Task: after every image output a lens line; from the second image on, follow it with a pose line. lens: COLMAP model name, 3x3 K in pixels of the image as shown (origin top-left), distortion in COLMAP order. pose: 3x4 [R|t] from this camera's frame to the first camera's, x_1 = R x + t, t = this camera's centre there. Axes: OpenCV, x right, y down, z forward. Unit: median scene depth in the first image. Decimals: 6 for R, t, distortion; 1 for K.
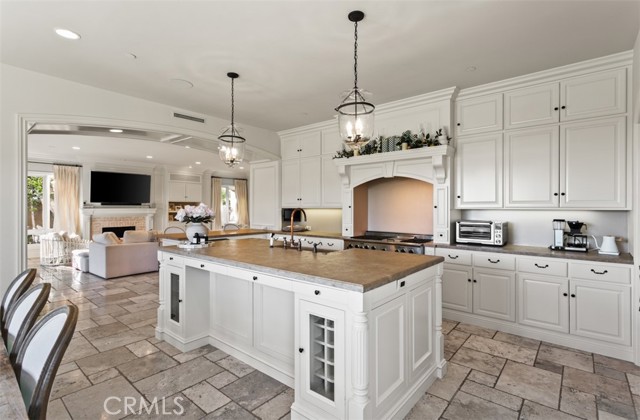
lens RADIAL K [[319.8, 0, 317.5], [0, 319.8, 206.1], [0, 0, 1]] dist [0.006289, -0.000881]
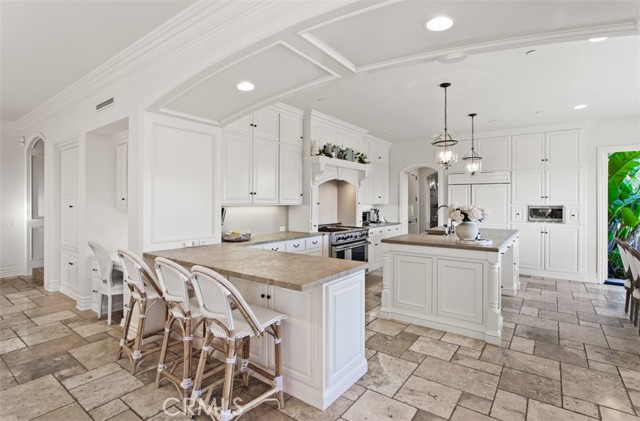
lens RADIAL K [[334.0, 0, 317.0], [0, 334.0, 198.2], [0, 0, 1]] dist [-0.006303, -0.004932]
pose [[-0.110833, 0.010722, 0.993781, -0.493928], [0.005673, 0.999932, -0.010156, -0.001264], [-0.993823, 0.004512, -0.110886, 0.573179]]
